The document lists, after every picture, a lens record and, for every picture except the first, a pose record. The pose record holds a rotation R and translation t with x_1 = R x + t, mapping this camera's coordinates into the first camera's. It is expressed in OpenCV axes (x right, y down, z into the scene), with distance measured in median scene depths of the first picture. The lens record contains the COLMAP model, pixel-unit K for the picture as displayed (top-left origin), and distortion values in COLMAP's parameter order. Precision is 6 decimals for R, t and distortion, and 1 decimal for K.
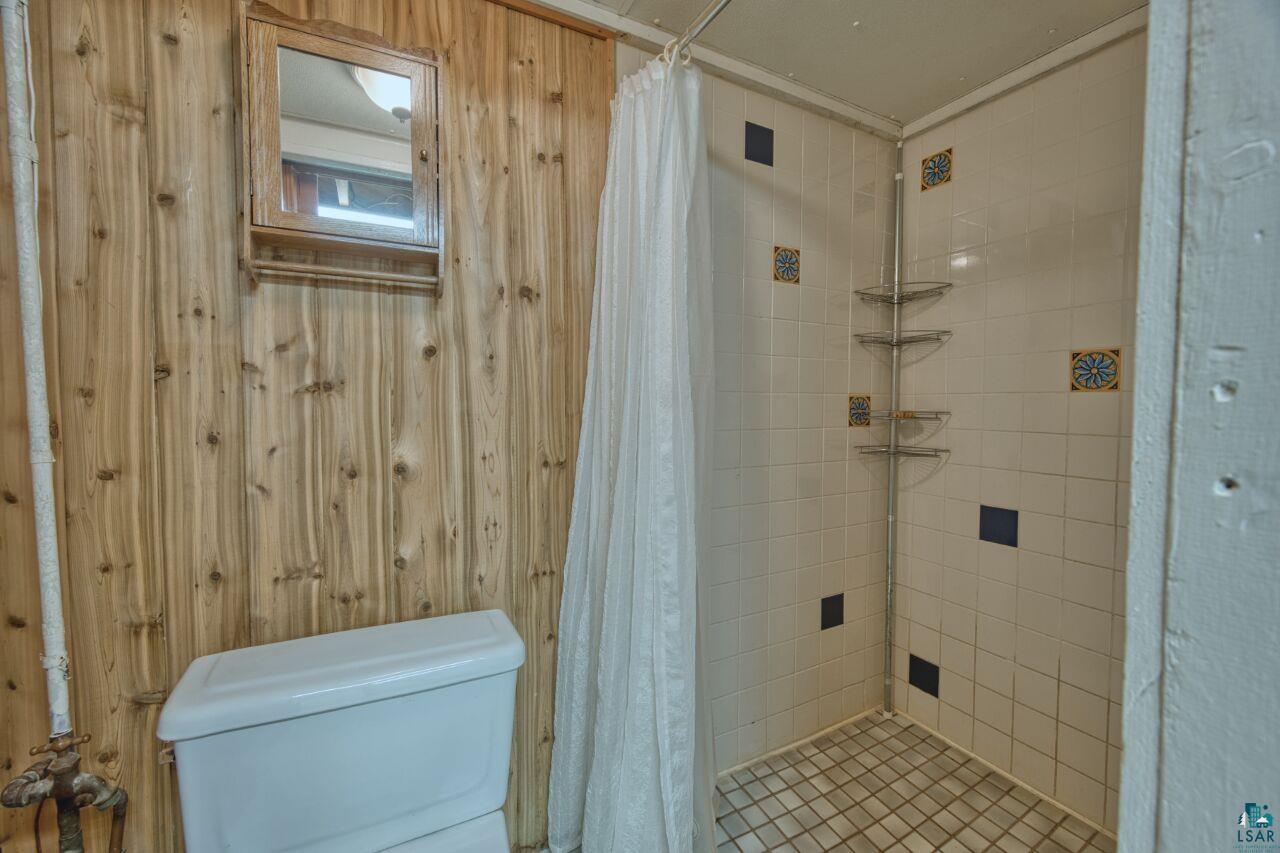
lens RADIAL K [[511.0, 0, 638.1], [0, 511.0, 425.0], [0, 0, 1]] dist [-0.020960, -0.002184]
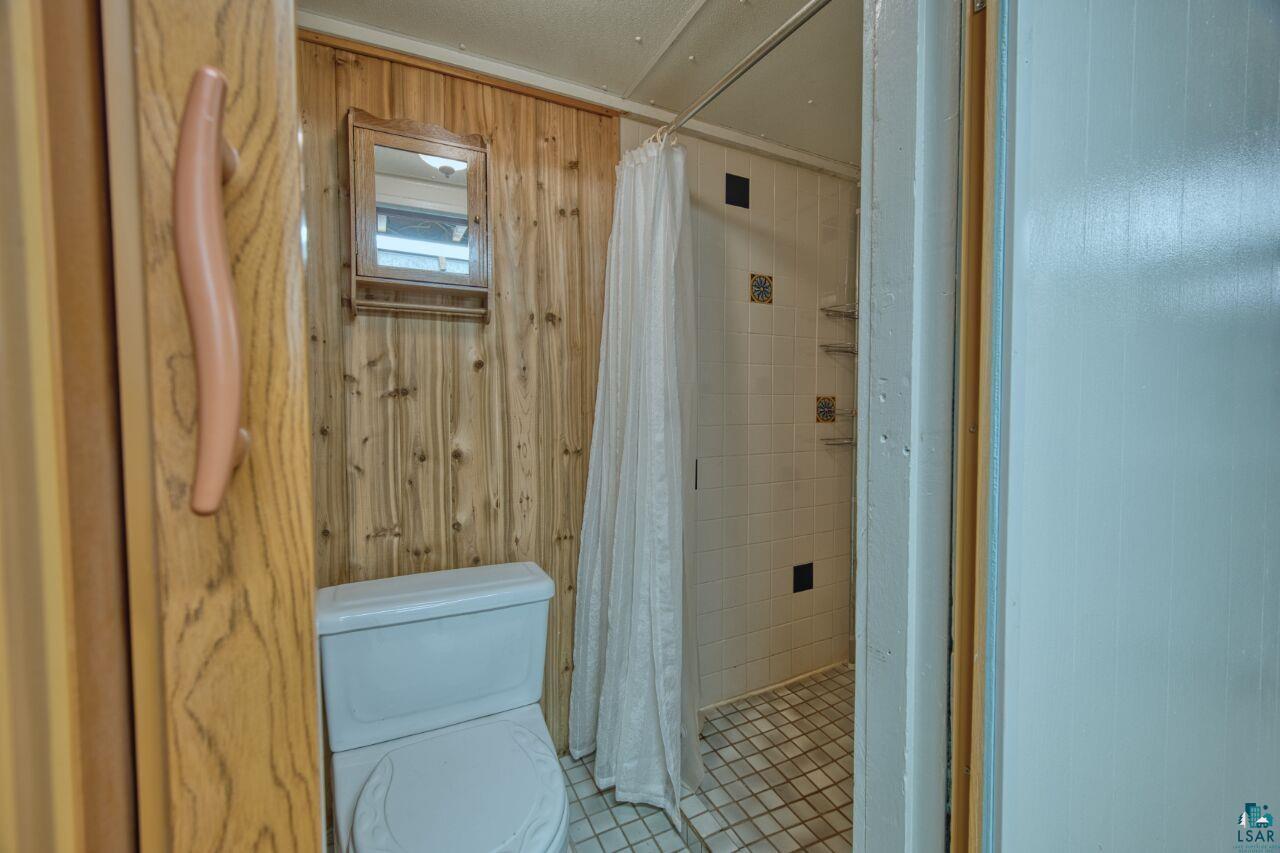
lens RADIAL K [[511.0, 0, 638.5], [0, 511.0, 424.4], [0, 0, 1]] dist [-0.020960, -0.002184]
pose [[0.999959, -0.004043, -0.008062, 0.011322], [0.004030, 0.999991, -0.001627, 0.012353], [0.008069, 0.001594, 0.999966, -0.299784]]
